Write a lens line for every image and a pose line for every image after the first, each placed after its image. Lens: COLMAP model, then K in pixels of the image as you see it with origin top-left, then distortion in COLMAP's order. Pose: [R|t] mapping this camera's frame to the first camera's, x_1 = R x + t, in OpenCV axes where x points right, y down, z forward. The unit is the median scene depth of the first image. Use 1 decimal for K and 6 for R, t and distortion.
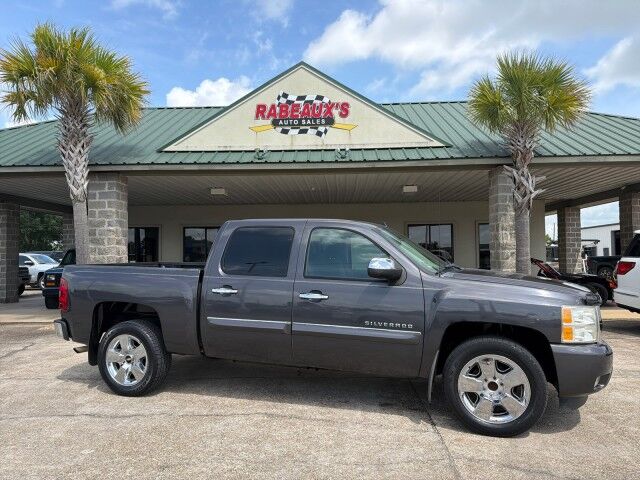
lens RADIAL K [[442.9, 0, 320.9], [0, 442.9, 241.6], [0, 0, 1]] dist [0.067897, -0.110964]
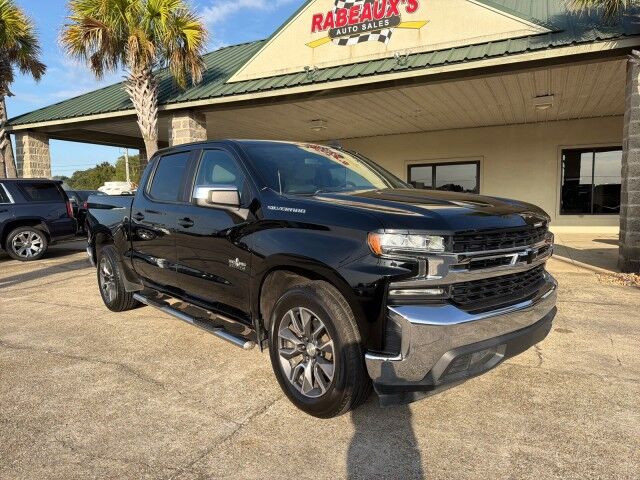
lens RADIAL K [[448.5, 0, 318.7], [0, 448.5, 240.9], [0, 0, 1]] dist [0.012368, -0.023847]
pose [[0.915028, 0.029899, -0.402281, 0.242888], [0.024819, 0.991188, 0.130120, 0.015925], [0.402627, -0.129048, 0.906222, 0.161981]]
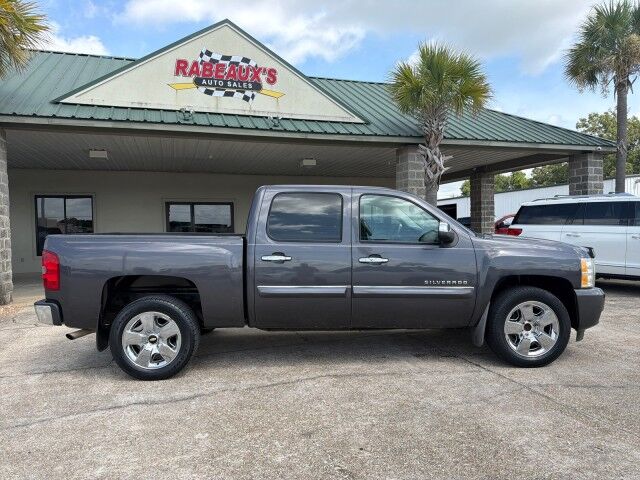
lens RADIAL K [[442.9, 0, 320.9], [0, 442.9, 241.6], [0, 0, 1]] dist [0.067897, -0.110964]
pose [[0.934292, -0.018128, 0.356047, -0.209153], [-0.002981, 0.998274, 0.058650, 0.008116], [-0.356496, -0.055857, 0.932626, 0.031327]]
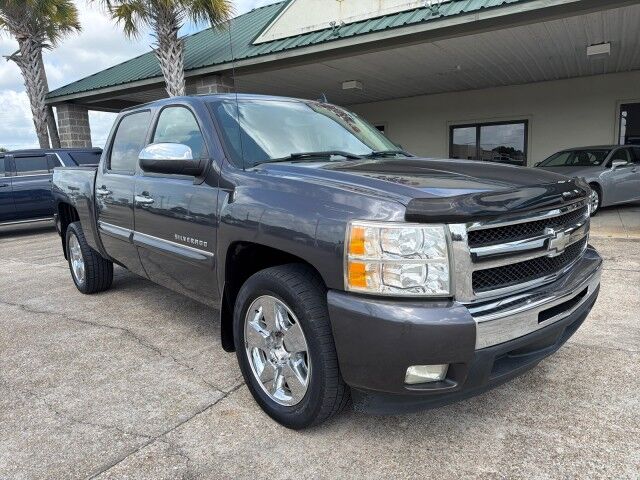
lens RADIAL K [[449.4, 0, 320.0], [0, 449.4, 240.0], [0, 0, 1]] dist [0.012045, -0.021341]
pose [[0.871363, 0.054618, -0.487589, 0.265399], [0.047805, 0.979605, 0.195163, 0.023020], [0.488304, -0.193368, 0.850981, 0.194276]]
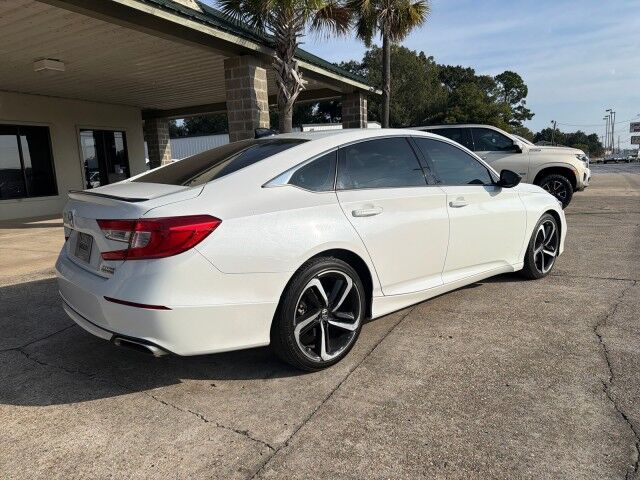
lens RADIAL K [[448.5, 0, 318.7], [0, 448.5, 240.9], [0, 0, 1]] dist [0.012368, -0.023847]
pose [[0.434240, -0.150200, 0.888187, -0.404869], [0.001825, 0.986145, 0.165873, 0.050324], [-0.900795, -0.070408, 0.428498, 0.463592]]
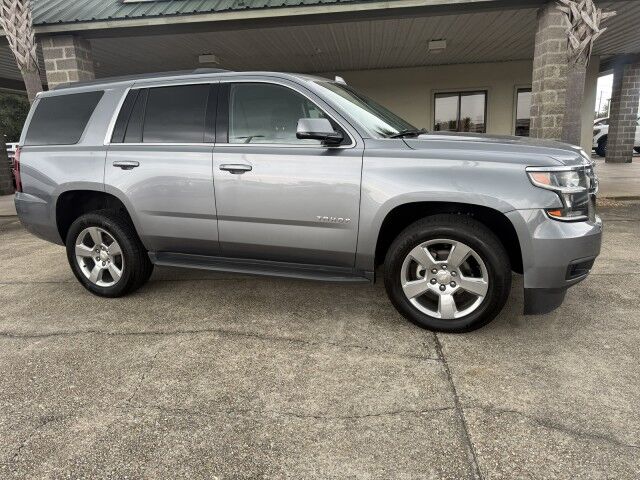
lens RADIAL K [[449.3, 0, 319.1], [0, 449.3, 244.5], [0, 0, 1]] dist [0.027505, -0.030749]
pose [[0.997909, -0.019594, -0.061586, 0.041199], [0.034923, 0.965312, 0.258752, 0.020354], [0.054380, -0.260362, 0.963978, 0.127261]]
